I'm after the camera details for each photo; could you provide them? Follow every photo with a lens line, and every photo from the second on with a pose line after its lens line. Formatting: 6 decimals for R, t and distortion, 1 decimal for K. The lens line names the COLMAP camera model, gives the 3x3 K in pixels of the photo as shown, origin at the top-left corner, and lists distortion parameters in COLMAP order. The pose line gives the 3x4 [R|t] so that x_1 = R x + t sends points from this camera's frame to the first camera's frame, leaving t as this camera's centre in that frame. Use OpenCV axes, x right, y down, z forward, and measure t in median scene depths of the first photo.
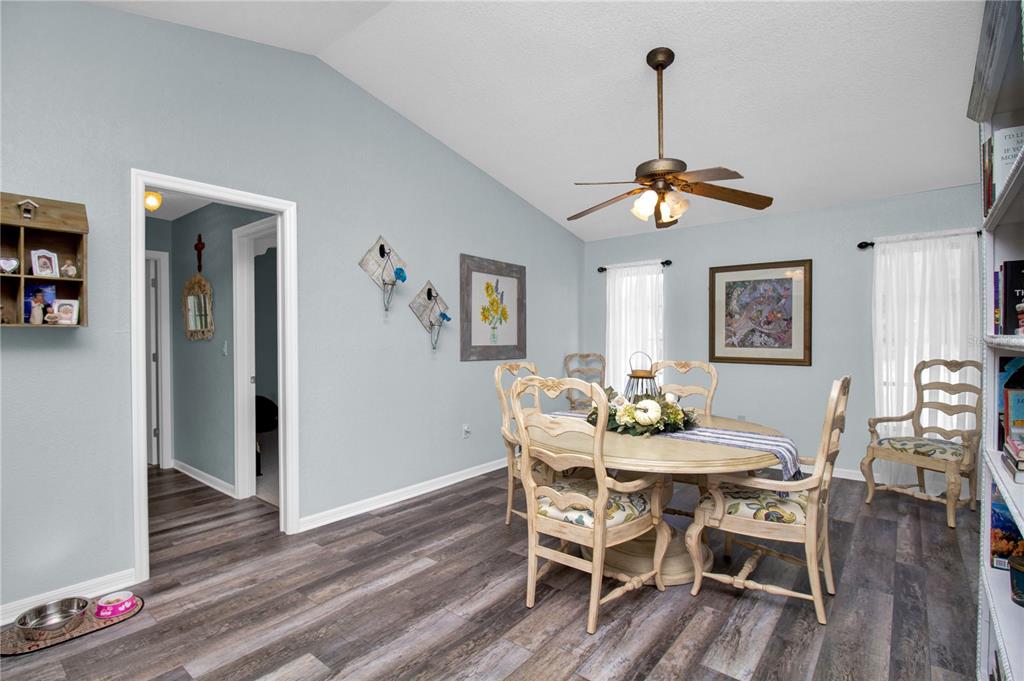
lens RADIAL K [[489.4, 0, 517.0], [0, 489.4, 339.1], [0, 0, 1]] dist [0.009050, -0.015673]
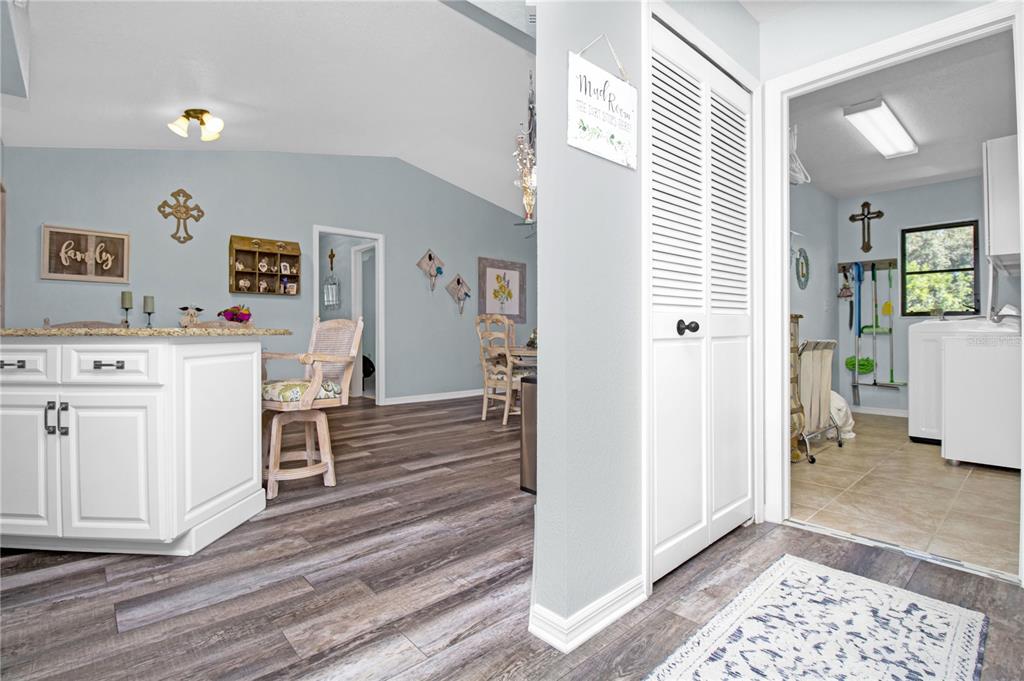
lens RADIAL K [[486.6, 0, 517.6], [0, 486.6, 331.7], [0, 0, 1]] dist [-0.000228, -0.014328]
pose [[0.987166, 0.003769, -0.159656, 0.313545], [-0.004204, 0.999988, -0.002384, 0.090859], [0.159645, 0.003025, 0.987170, -0.675416]]
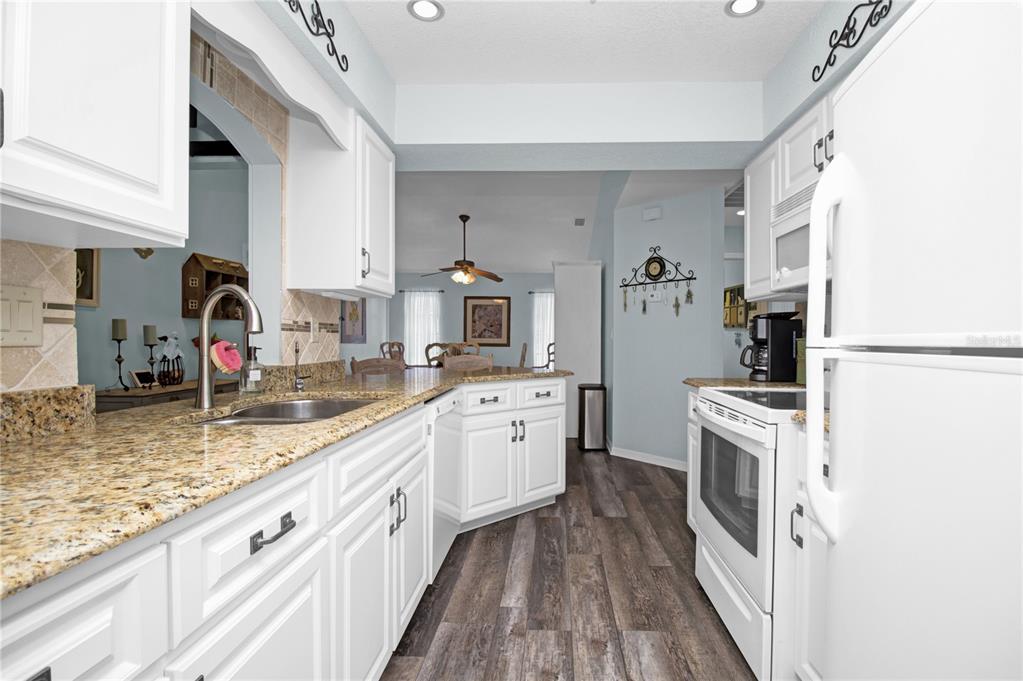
lens RADIAL K [[487.8, 0, 542.2], [0, 487.8, 342.8], [0, 0, 1]] dist [0.001858, -0.012578]
pose [[0.794262, 0.002994, 0.607568, -0.684798], [-0.006700, 0.999970, 0.003832, 0.034236], [-0.607539, -0.007115, 0.794258, -0.915593]]
